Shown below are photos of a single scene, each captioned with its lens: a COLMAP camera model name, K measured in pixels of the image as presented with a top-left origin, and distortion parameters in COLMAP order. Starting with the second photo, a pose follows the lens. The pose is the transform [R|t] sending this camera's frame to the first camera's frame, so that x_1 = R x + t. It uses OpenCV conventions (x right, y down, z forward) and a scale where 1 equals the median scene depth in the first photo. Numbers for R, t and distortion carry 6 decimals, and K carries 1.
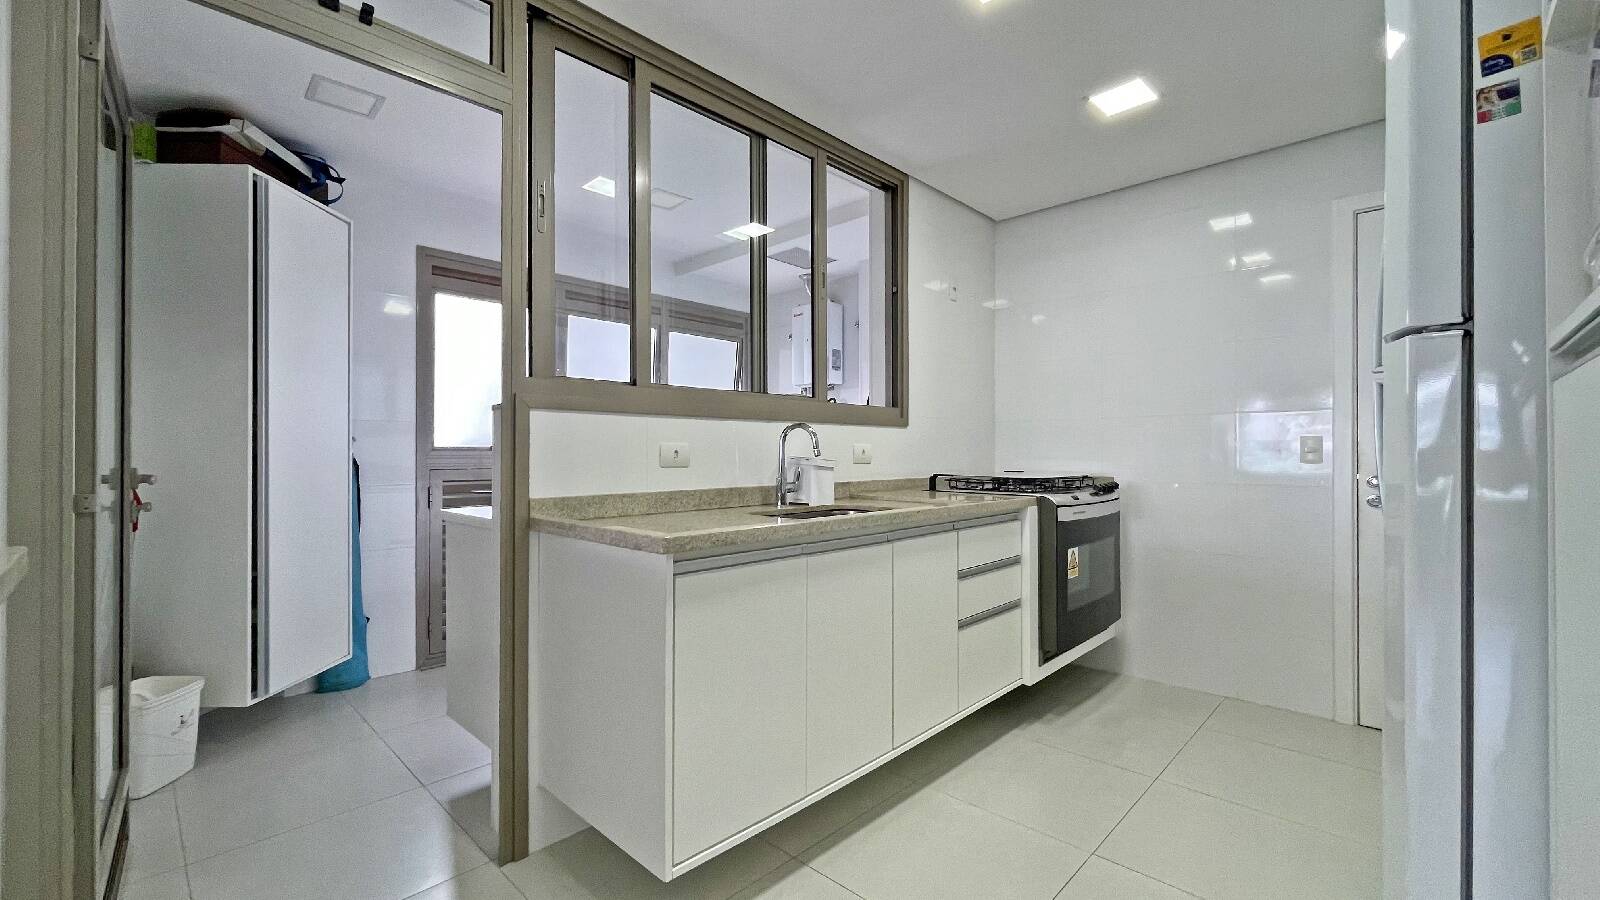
lens RADIAL K [[660.0, 0, 800.0], [0, 660.0, 450.0], [0, 0, 1]] dist [-0.000473, -0.000695]
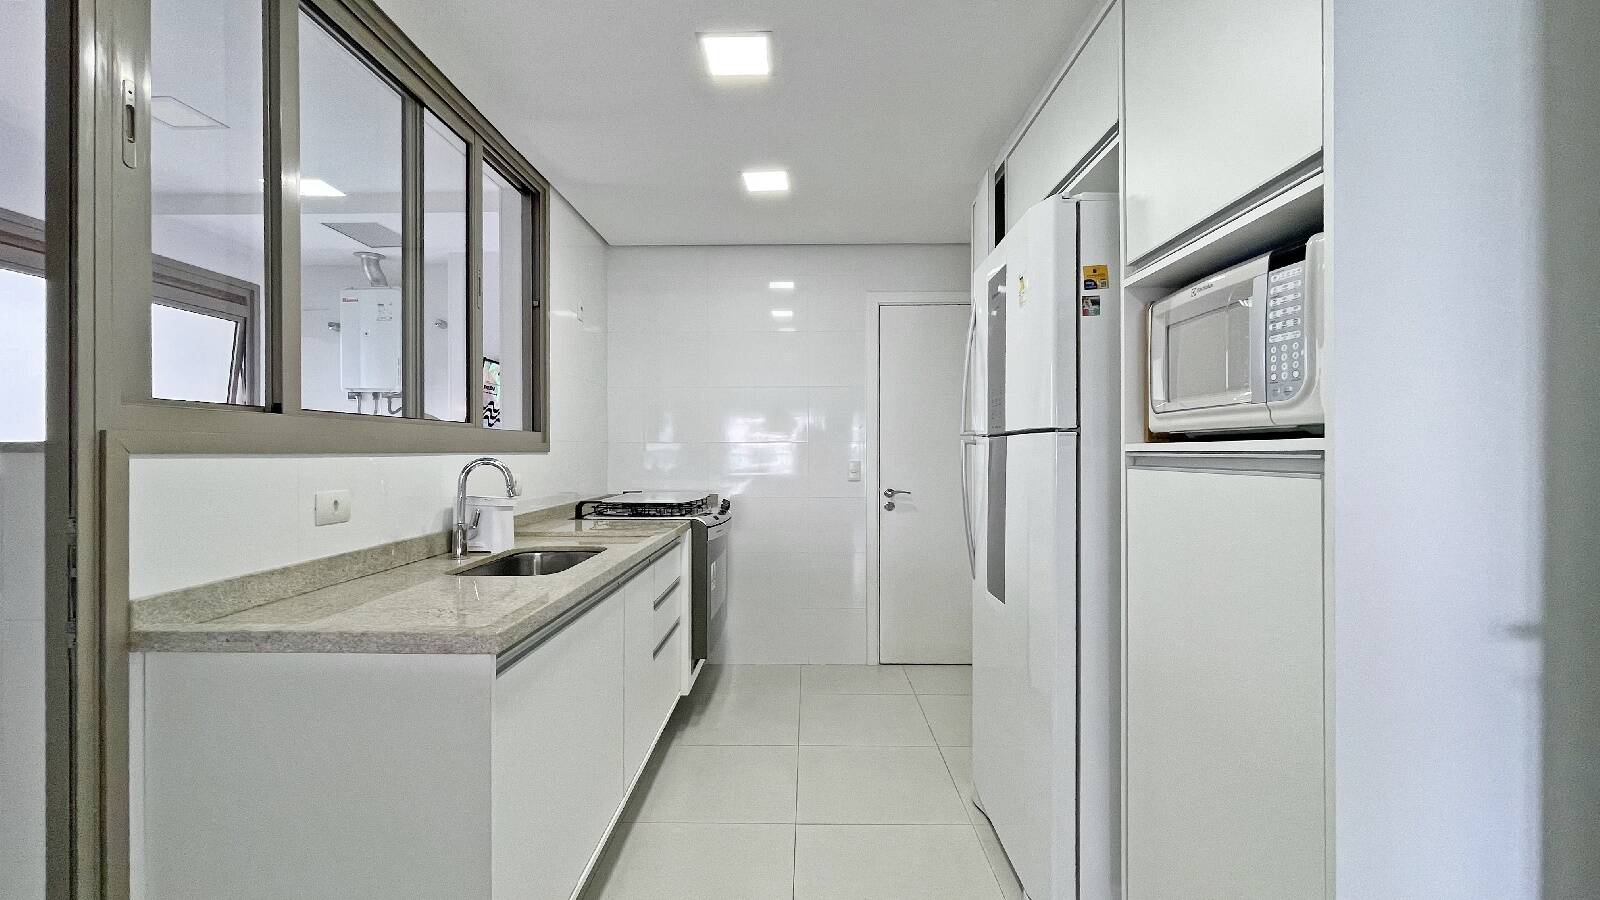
lens RADIAL K [[660.0, 0, 800.0], [0, 660.0, 450.0], [0, 0, 1]] dist [-0.000473, -0.000695]
pose [[0.728371, 0.001120, 0.685182, -0.270714], [-0.003677, 0.999991, 0.002275, -0.051258], [-0.685173, -0.004176, 0.728368, 0.087058]]
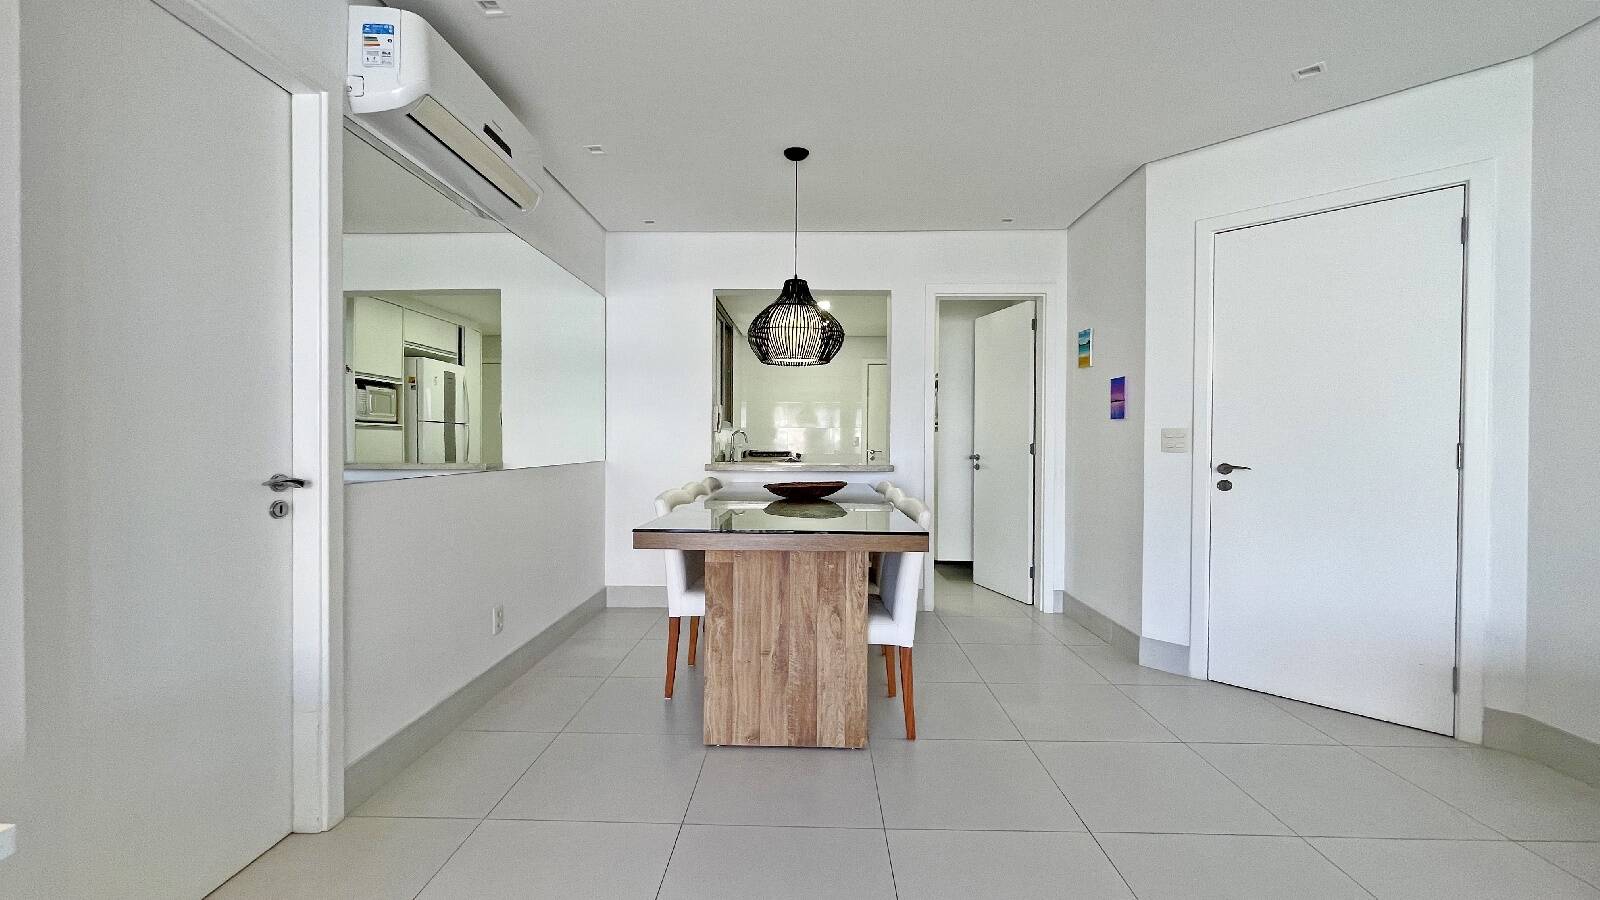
lens RADIAL K [[670.4, 0, 800.0], [0, 670.4, 450.0], [0, 0, 1]] dist [-0.001390, -0.000484]
pose [[0.728101, -0.001223, 0.685469, -1.607917], [-0.013411, 0.999782, 0.016029, -0.006969], [-0.685339, -0.020863, 0.727925, -1.111166]]
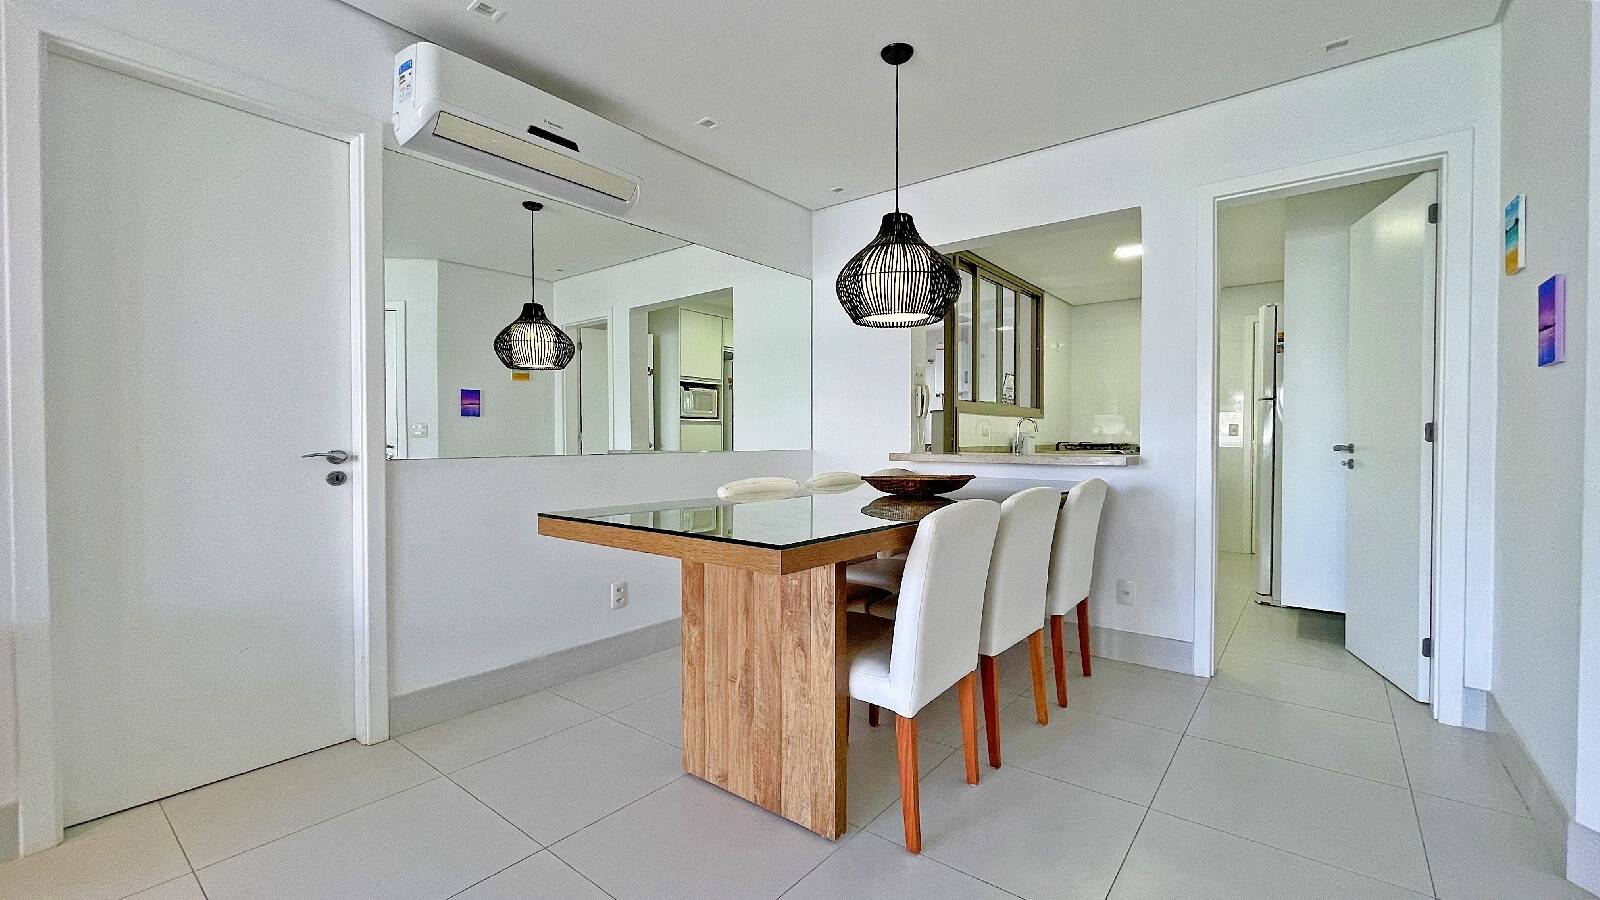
lens RADIAL K [[668.0, 0, 794.6], [0, 668.0, 453.0], [0, 0, 1]] dist [-0.000845, 0.000034]
pose [[0.995698, -0.000425, 0.092655, -0.948890], [-0.002304, 0.999567, 0.029344, 0.015468], [-0.092627, -0.029432, 0.995266, -1.157429]]
